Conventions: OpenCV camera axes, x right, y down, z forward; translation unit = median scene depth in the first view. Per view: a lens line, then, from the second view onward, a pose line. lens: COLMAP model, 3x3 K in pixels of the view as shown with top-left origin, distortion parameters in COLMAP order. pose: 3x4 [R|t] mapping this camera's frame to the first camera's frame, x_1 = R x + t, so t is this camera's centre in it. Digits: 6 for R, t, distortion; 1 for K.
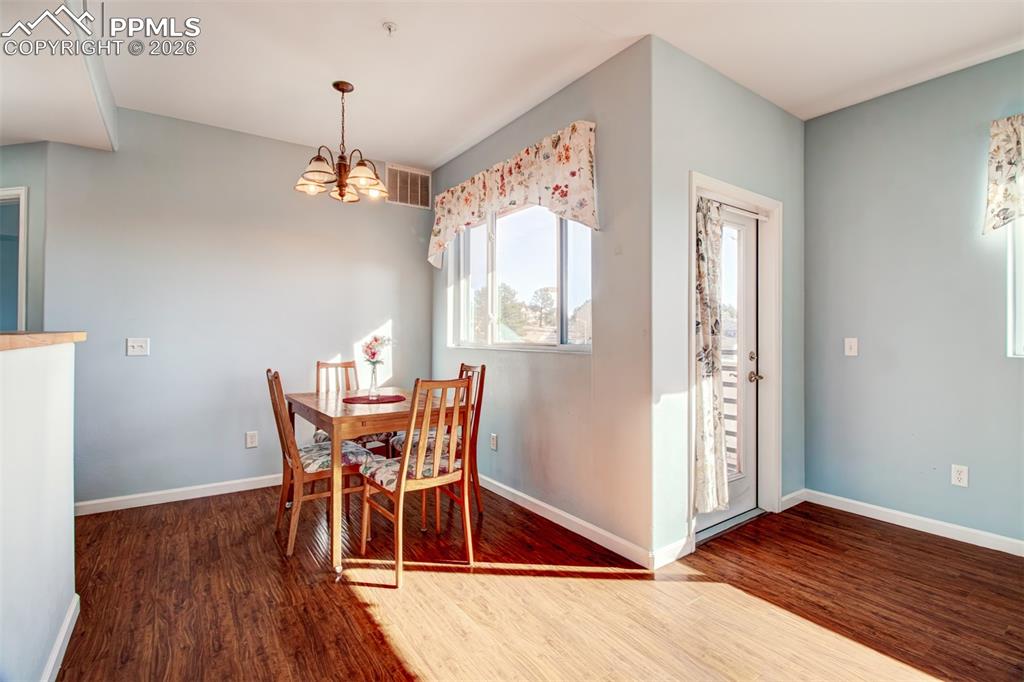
lens RADIAL K [[479.2, 0, 509.5], [0, 479.2, 330.9], [0, 0, 1]] dist [0.001750, -0.012295]
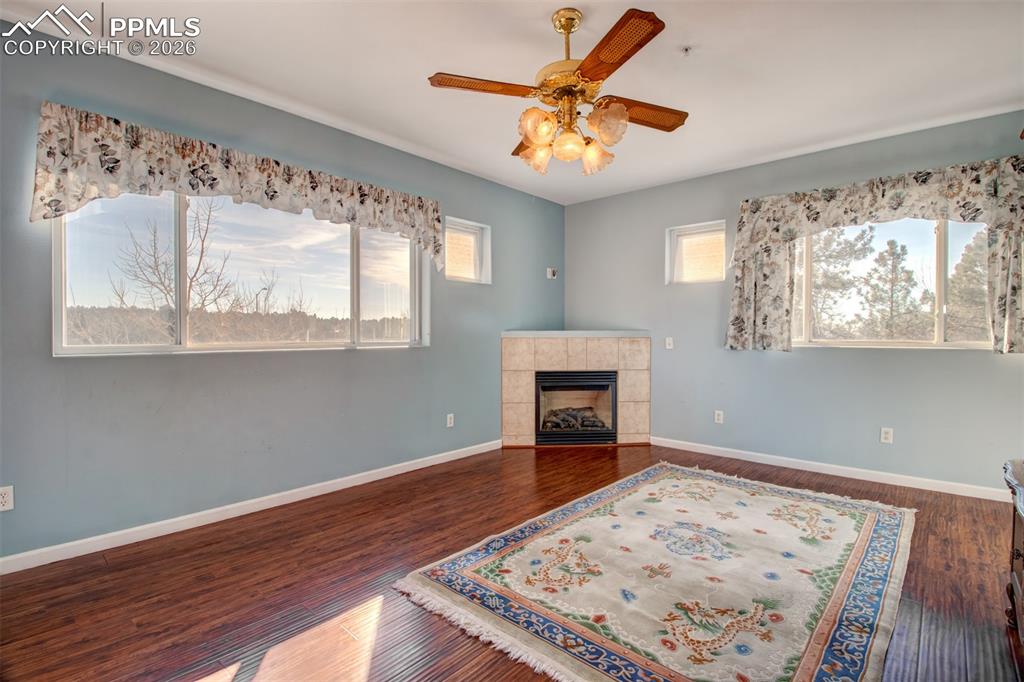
lens RADIAL K [[472.1, 0, 515.5], [0, 472.1, 341.2], [0, 0, 1]] dist [0.001719, -0.010488]
pose [[-0.232507, -0.019808, 0.972393, -0.077545], [-0.004683, 0.999804, 0.019247, 0.001443], [-0.972583, -0.000078, -0.232554, 0.322662]]
